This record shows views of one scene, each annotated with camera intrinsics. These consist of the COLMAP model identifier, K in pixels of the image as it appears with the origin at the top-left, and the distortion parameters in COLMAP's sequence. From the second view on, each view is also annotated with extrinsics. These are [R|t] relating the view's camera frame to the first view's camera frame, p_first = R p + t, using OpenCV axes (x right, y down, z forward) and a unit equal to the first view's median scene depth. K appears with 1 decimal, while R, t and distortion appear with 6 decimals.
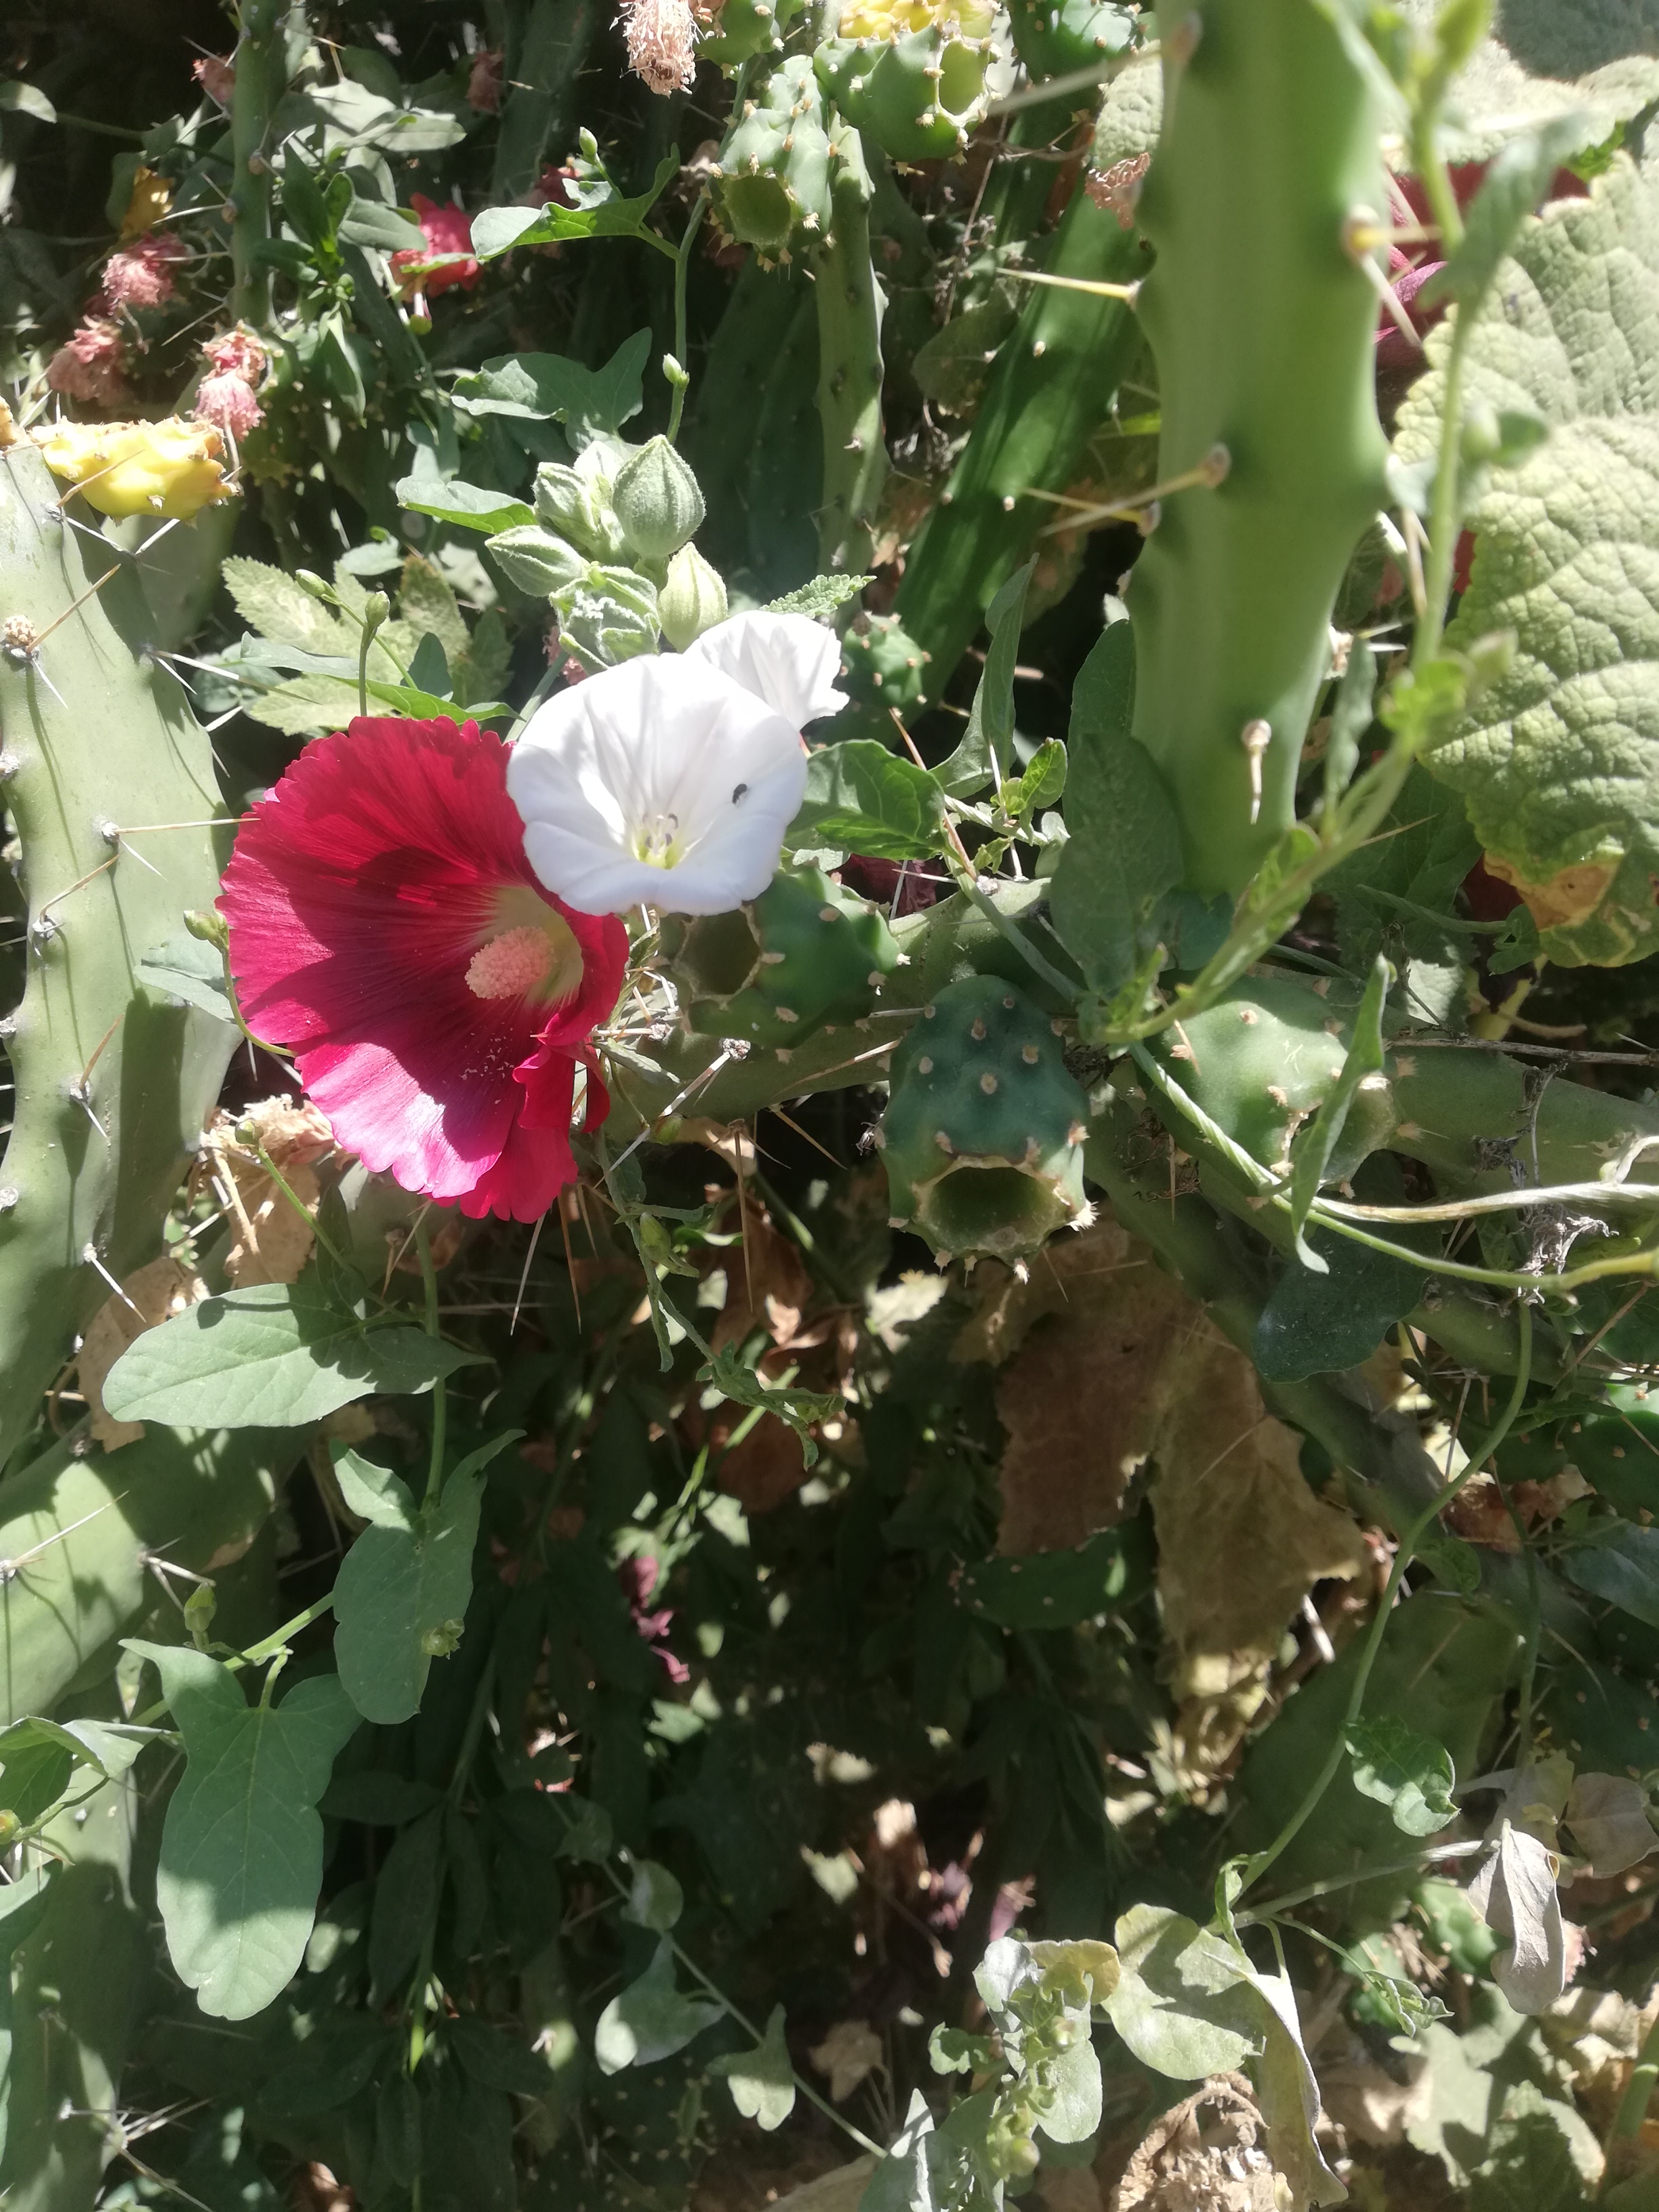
lens RADIAL K [[1752.3, 0, 839.2], [0, 1752.3, 998.0], [0, 0, 1]] dist [0.010450, -0.009328]
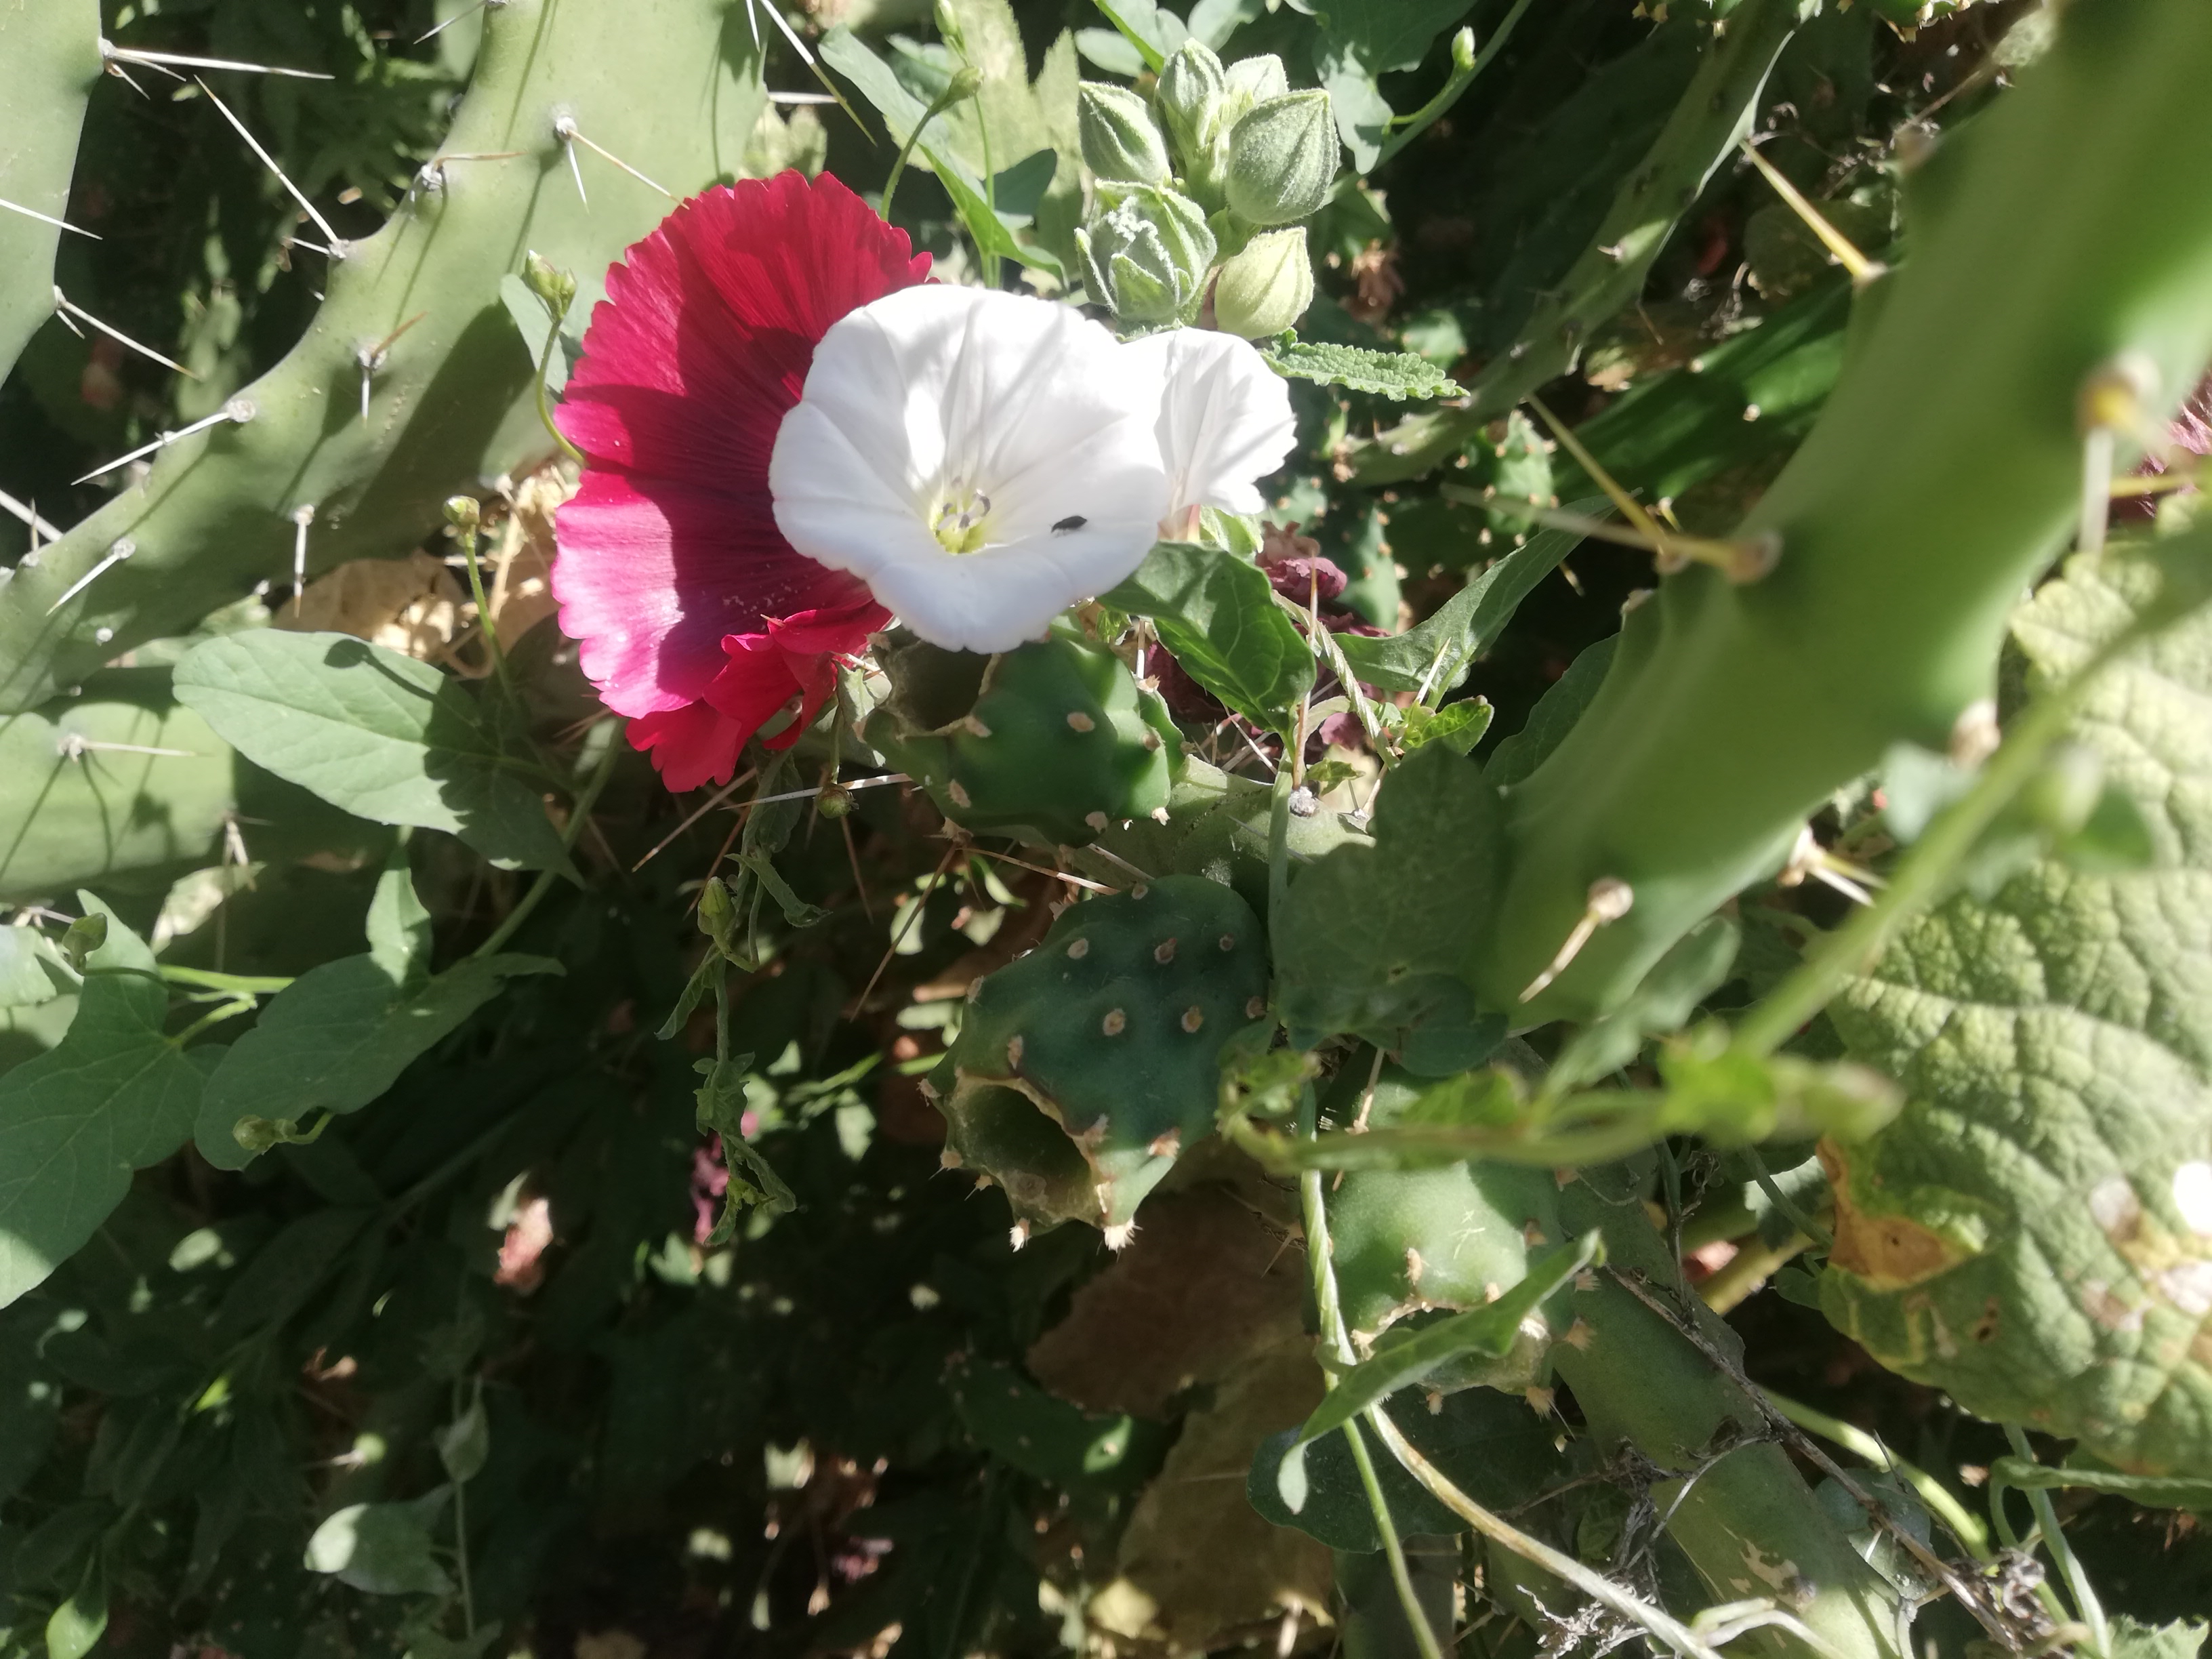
lens RADIAL K [[1718.5, 0, 1216.3], [0, 1718.5, 736.4], [0, 0, 1]] dist [-0.009593, -0.001743]
pose [[0.801731, 0.590859, -0.090079, 0.090165], [-0.585324, 0.806674, 0.081688, -0.109819], [0.120931, -0.012766, 0.992579, 0.204036]]
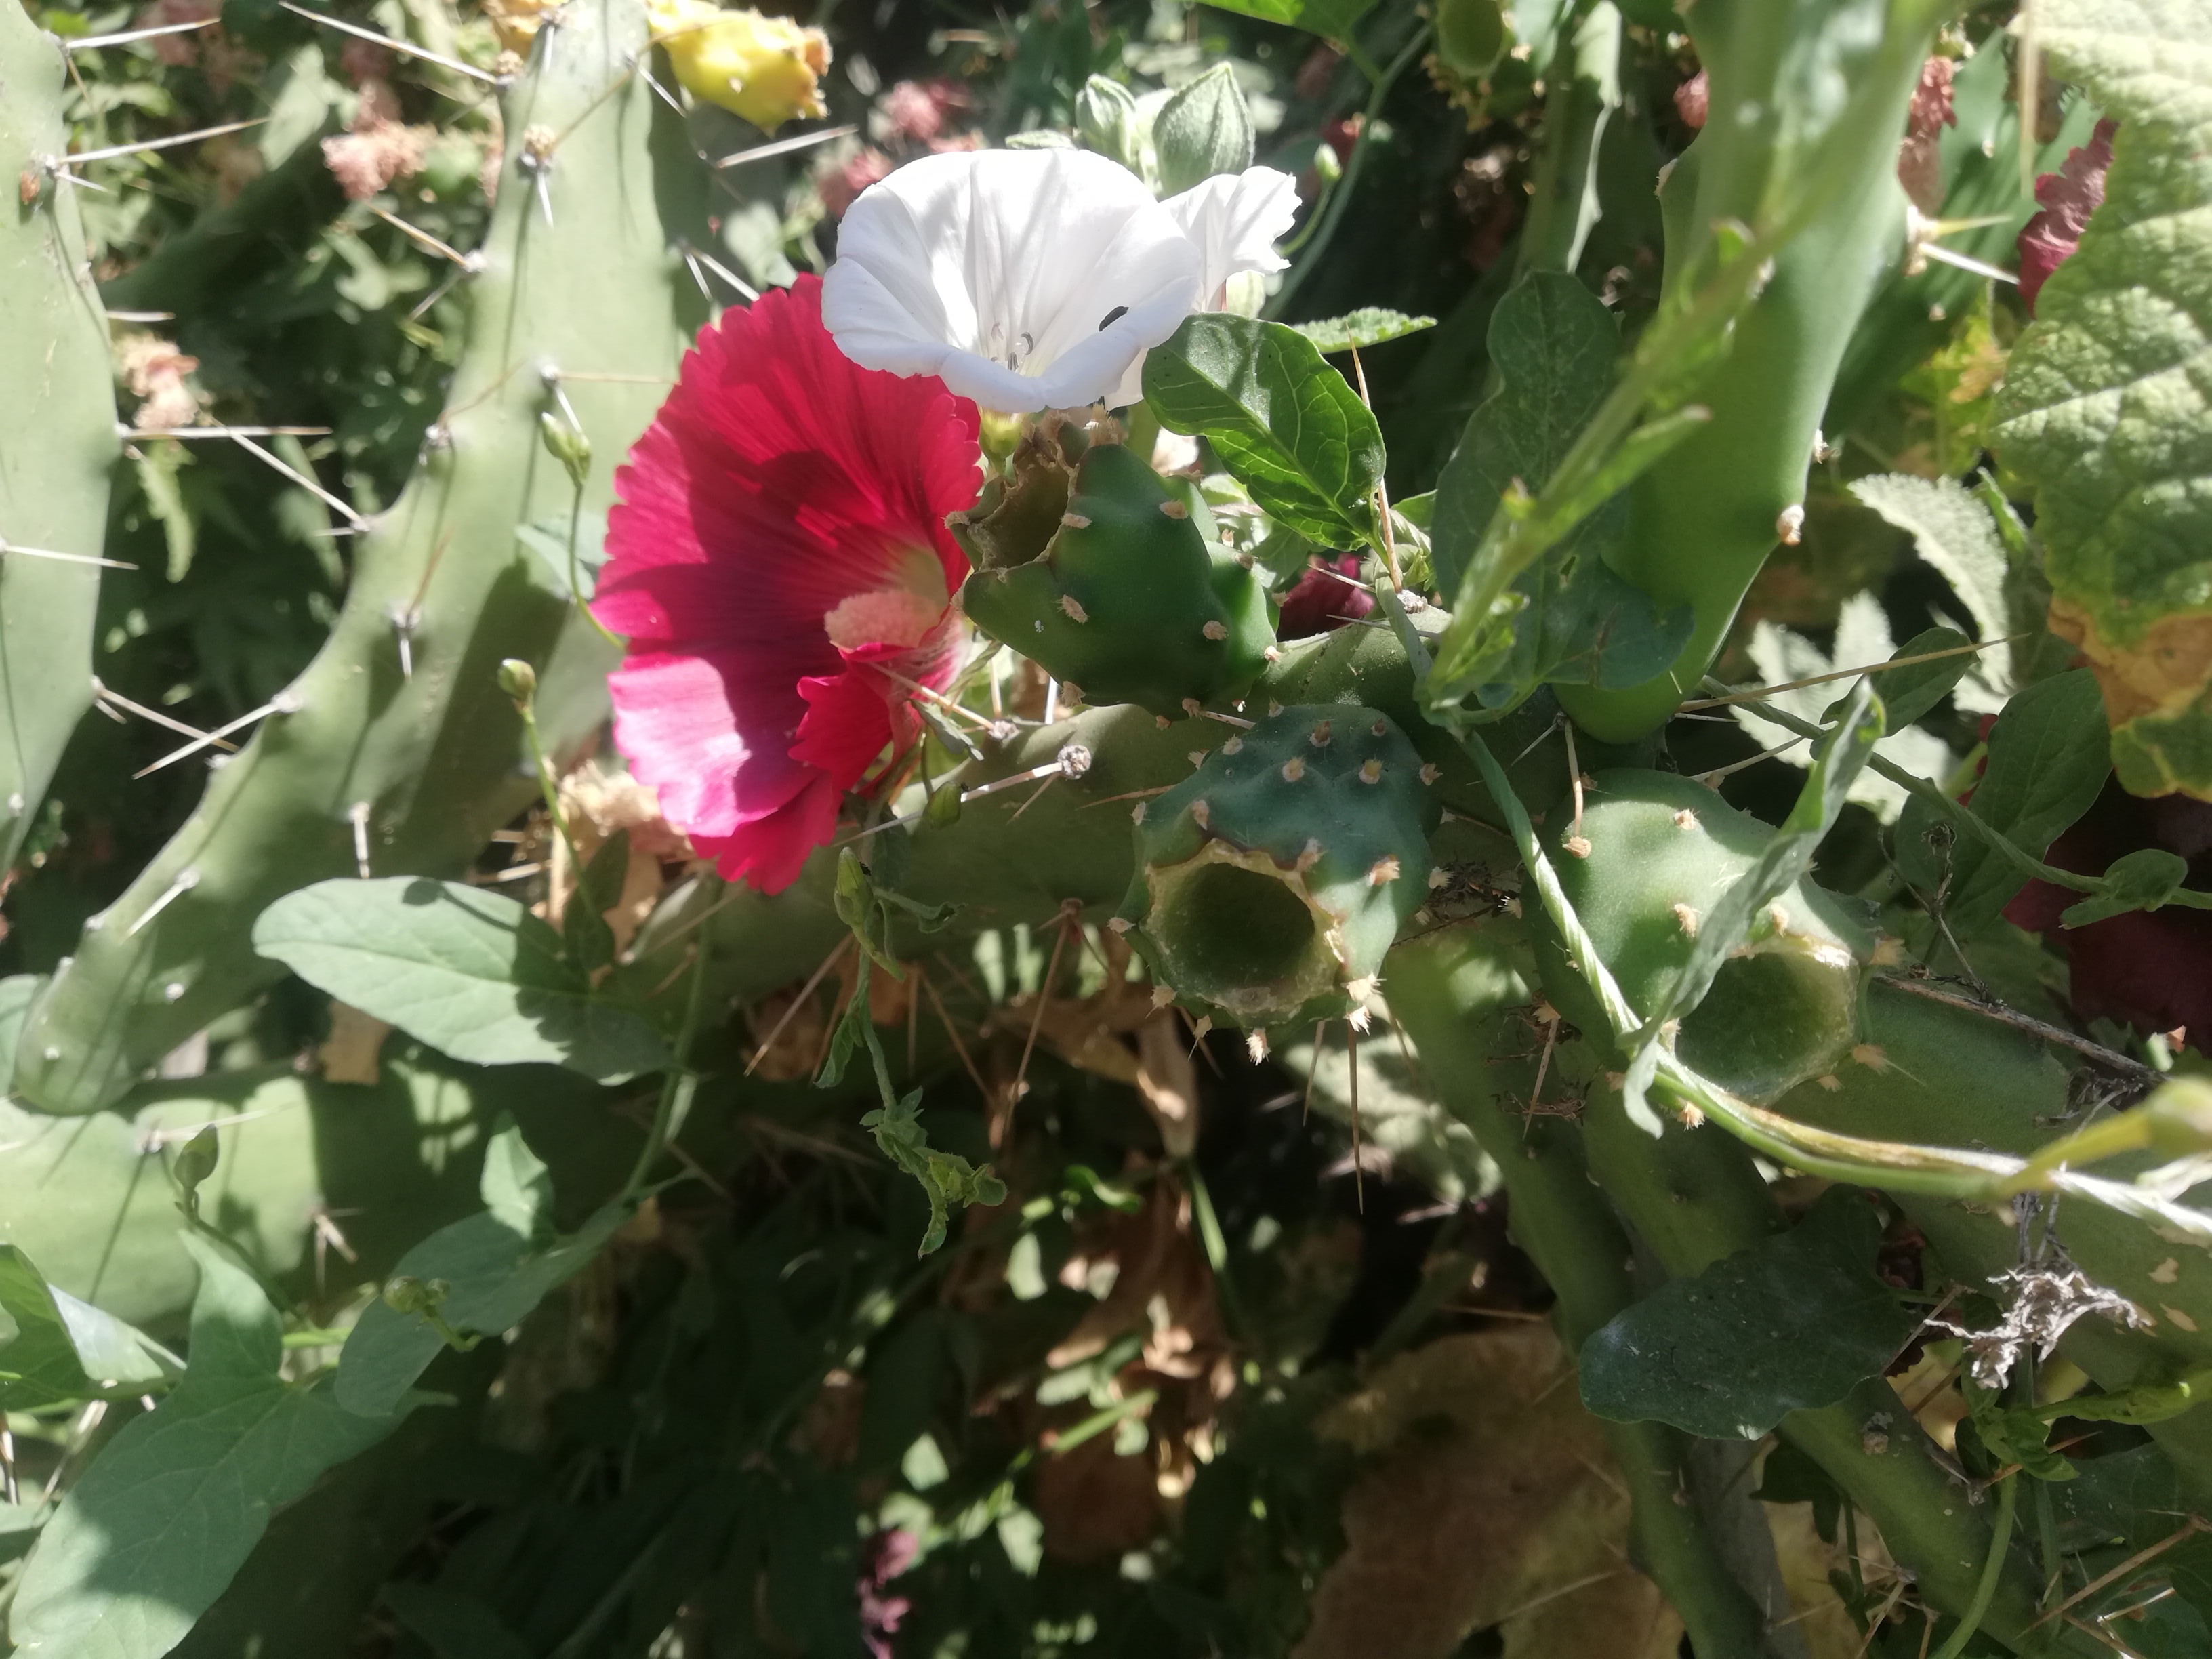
lens RADIAL K [[1702.8, 0, 1176.8], [0, 1702.8, 820.0], [0, 0, 1]] dist [0.001775, -0.010725]
pose [[0.925361, 0.299970, -0.231787, 0.165532], [-0.342155, 0.924138, -0.169995, 0.160219], [0.163210, 0.236614, 0.957798, 0.251370]]
